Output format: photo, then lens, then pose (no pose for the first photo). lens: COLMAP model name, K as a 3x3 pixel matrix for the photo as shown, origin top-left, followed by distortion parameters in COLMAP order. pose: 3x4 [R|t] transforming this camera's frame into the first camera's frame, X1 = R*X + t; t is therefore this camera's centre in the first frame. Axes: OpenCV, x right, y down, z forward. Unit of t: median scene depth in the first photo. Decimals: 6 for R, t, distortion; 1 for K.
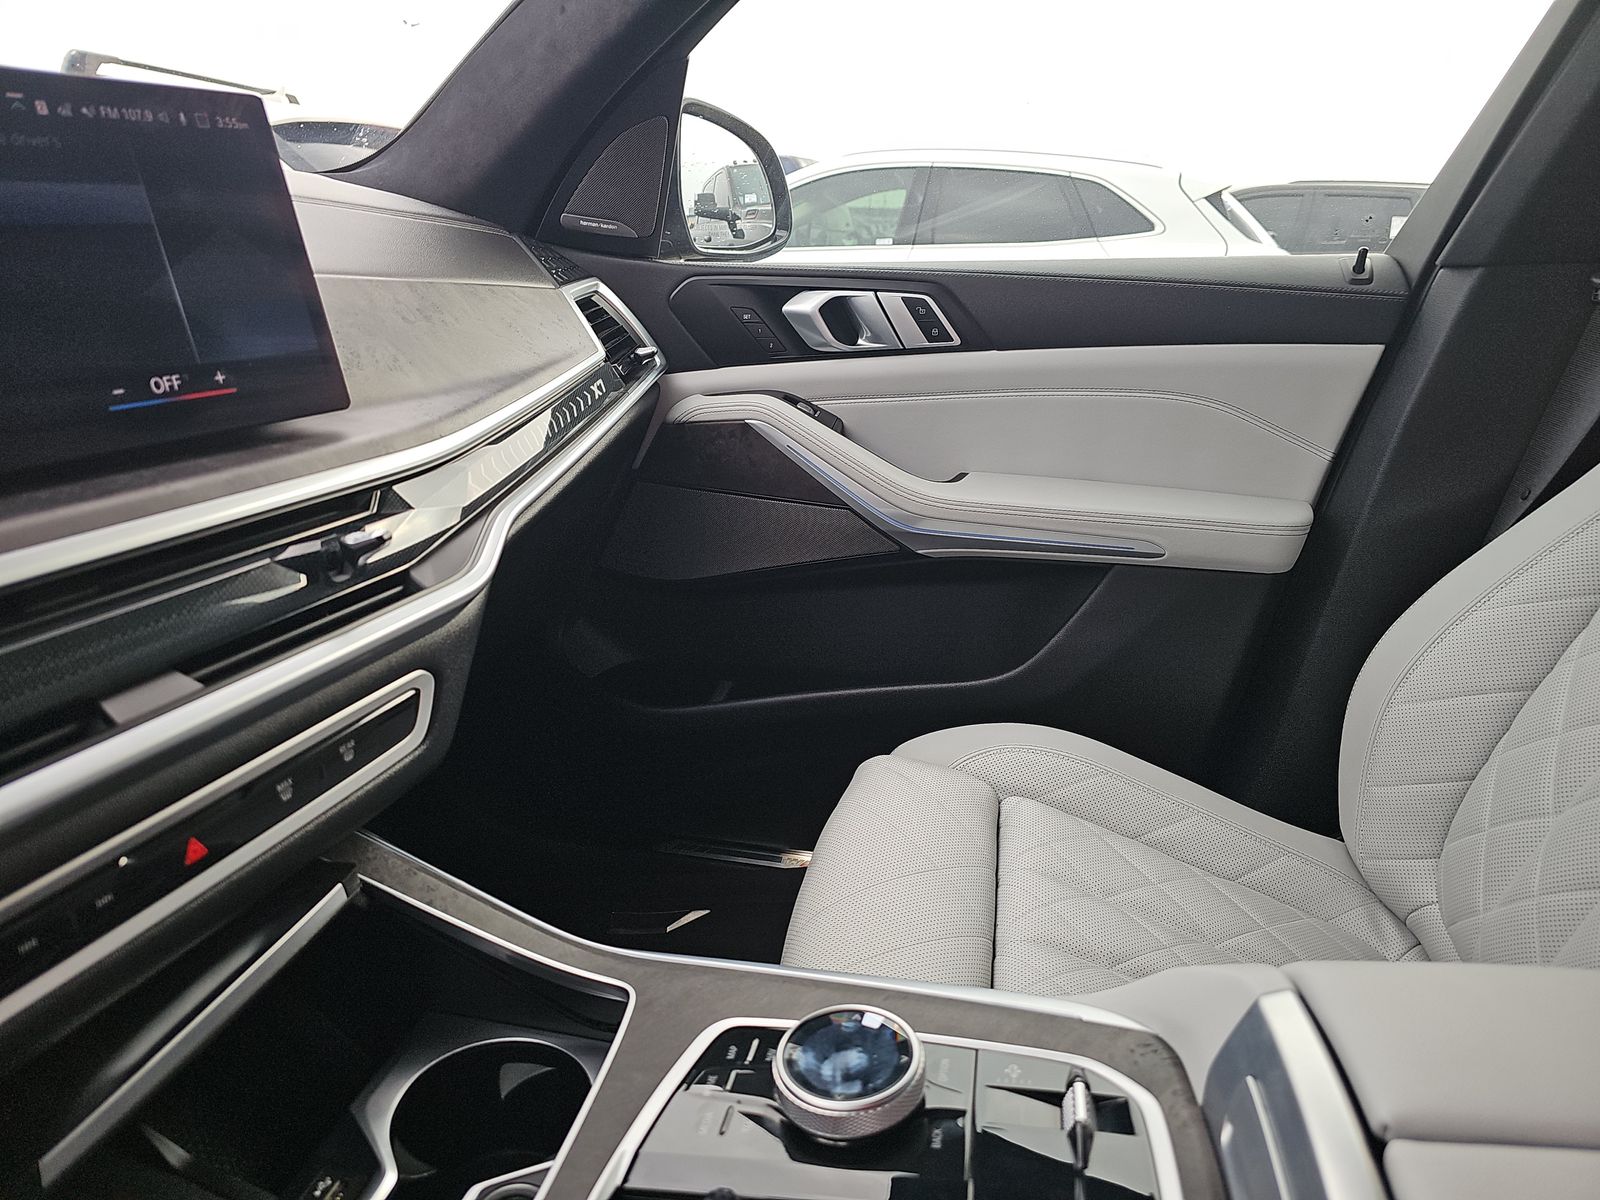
lens RADIAL K [[1077.6, 0, 795.4], [0, 1077.6, 623.4], [0, 0, 1]] dist [0.055534, -0.043718]
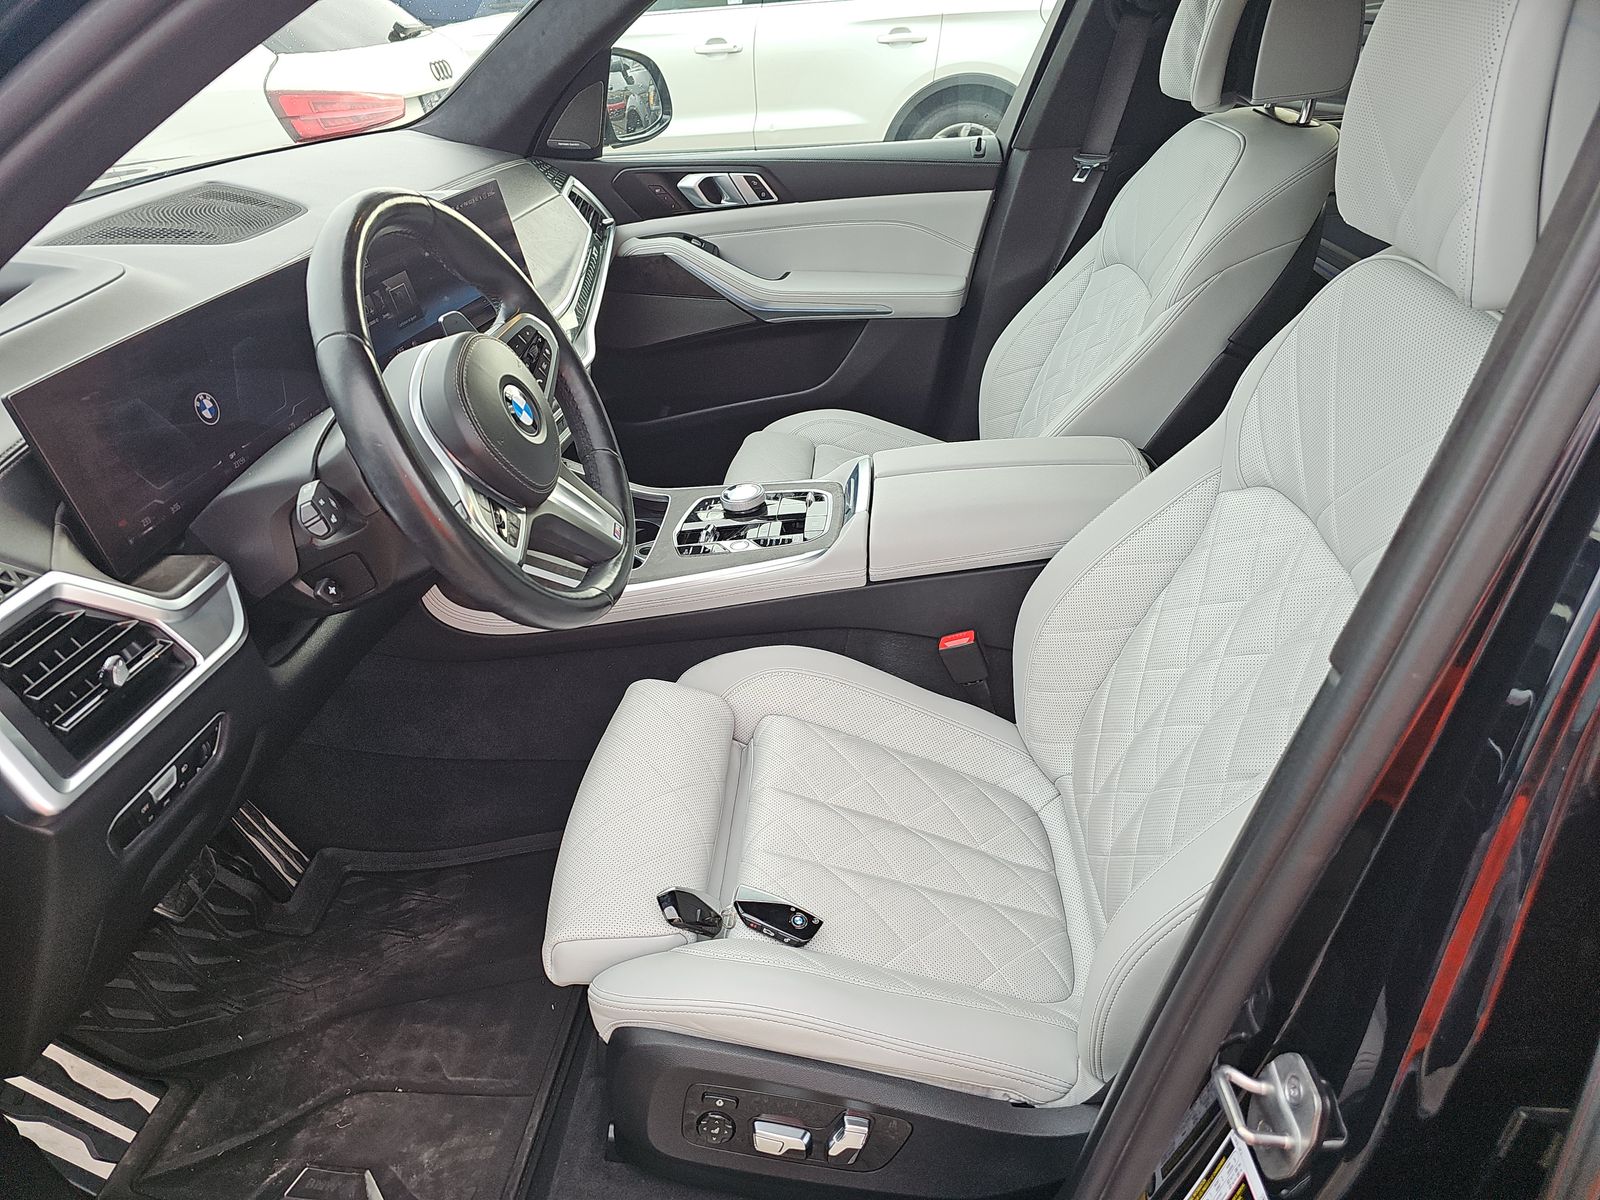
lens RADIAL K [[1077.6, 0, 795.4], [0, 1077.6, 623.4], [0, 0, 1]] dist [0.055534, -0.043718]
pose [[0.991223, -0.107697, 0.076670, -0.035379], [0.087663, 0.969566, 0.228597, 0.017641], [-0.098956, -0.219870, 0.970497, -0.938008]]
